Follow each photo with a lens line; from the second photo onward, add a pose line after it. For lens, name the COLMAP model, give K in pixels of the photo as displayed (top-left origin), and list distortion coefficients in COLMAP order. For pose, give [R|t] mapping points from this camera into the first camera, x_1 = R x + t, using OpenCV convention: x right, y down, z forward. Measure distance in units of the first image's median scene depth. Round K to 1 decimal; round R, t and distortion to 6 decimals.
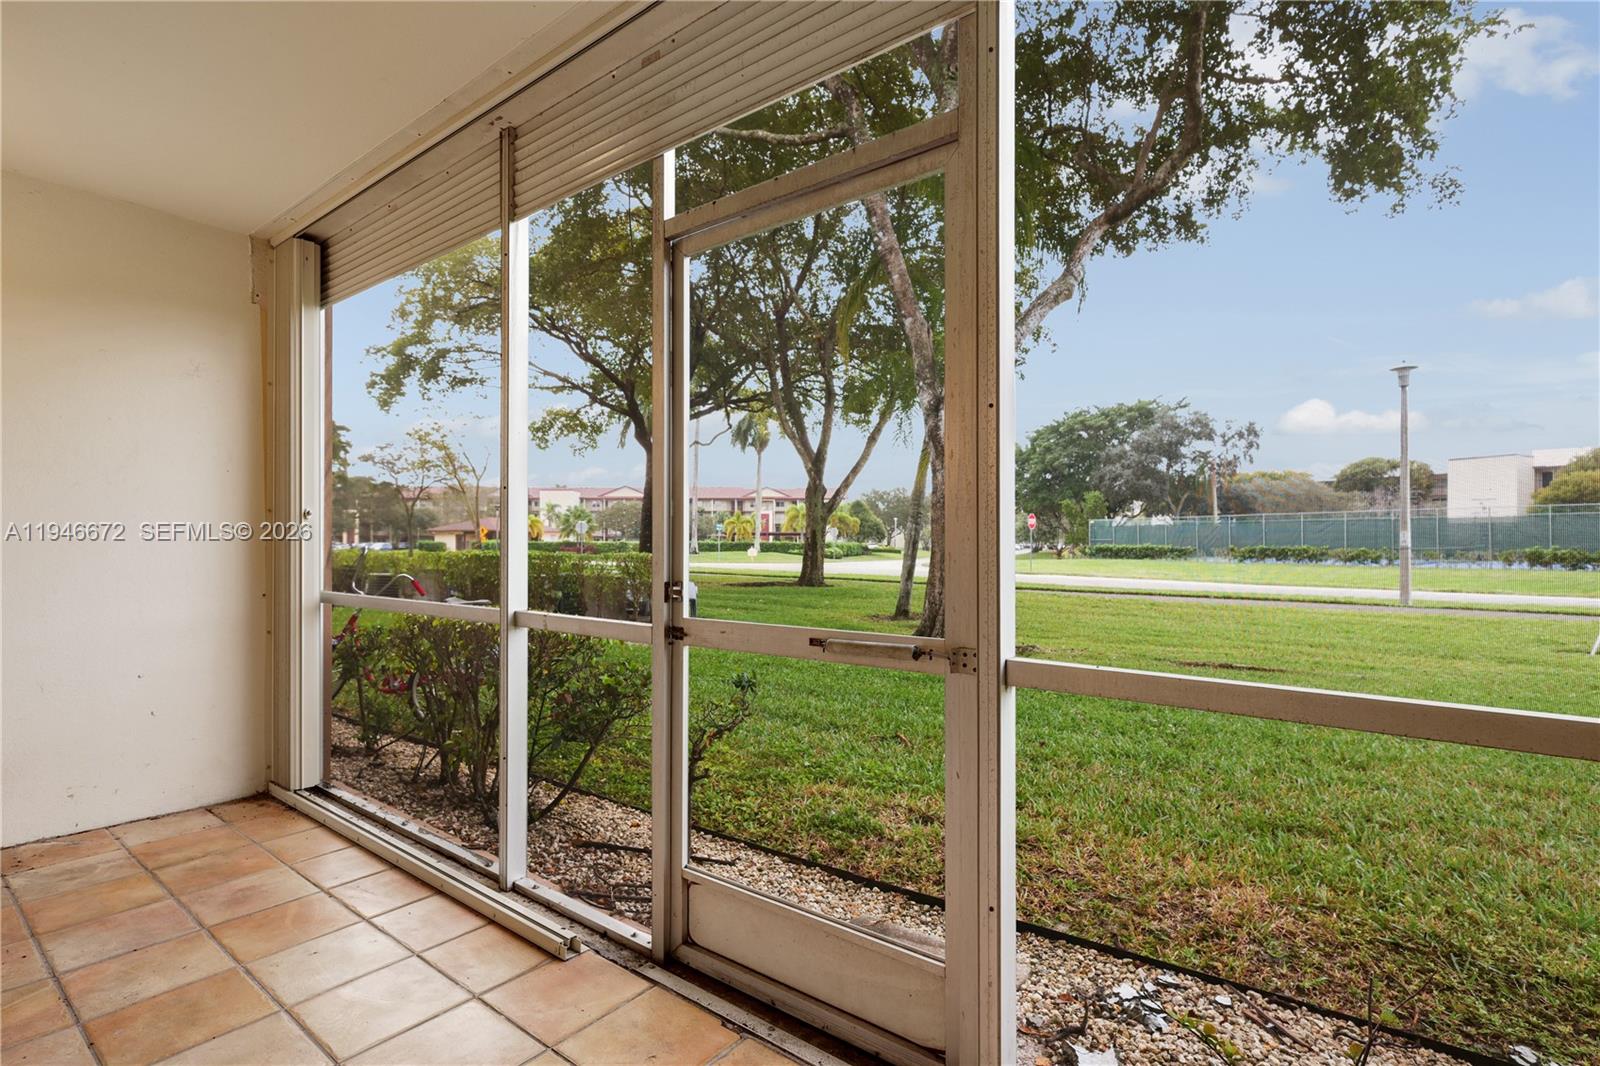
lens RADIAL K [[747.2, 0, 821.2], [0, 747.2, 536.6], [0, 0, 1]] dist [-0.000166, 0.001923]
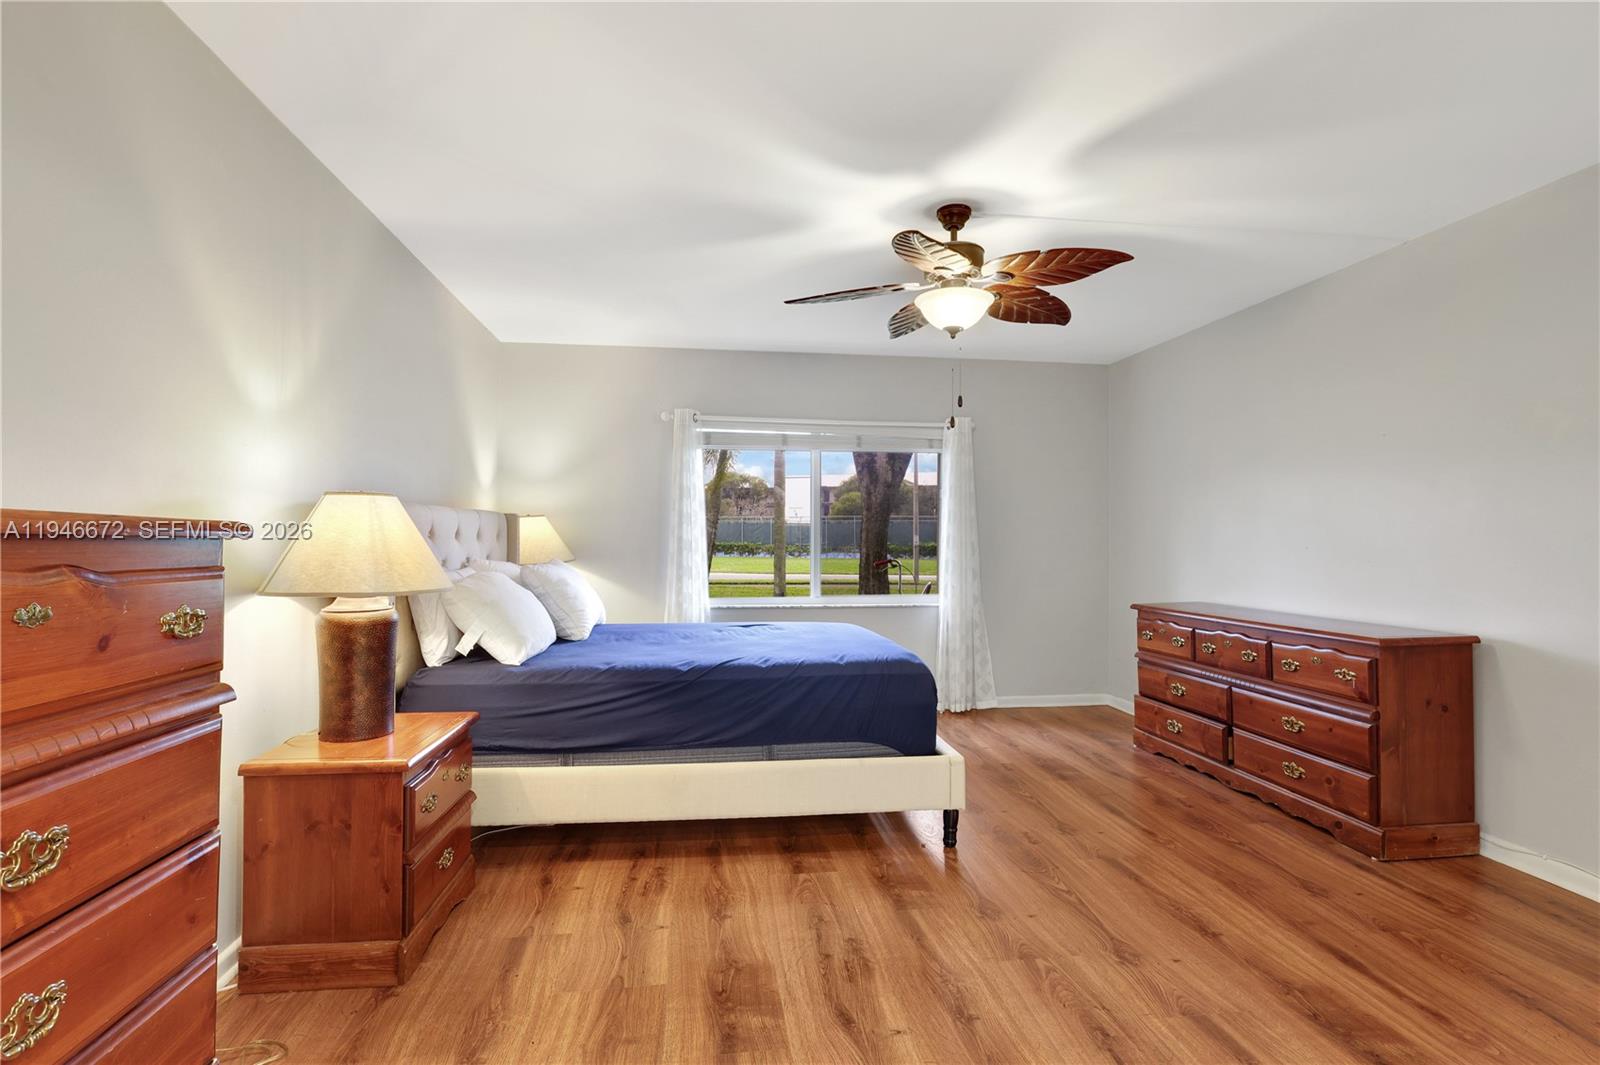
lens RADIAL K [[747.2, 0, 791.8], [0, 747.2, 529.0], [0, 0, 1]] dist [-0.000166, 0.001923]
pose [[0.721915, 0.014397, 0.691832, -0.444953], [-0.012980, 0.999889, -0.007263, -0.006781], [-0.691860, -0.003737, 0.722022, 0.068195]]
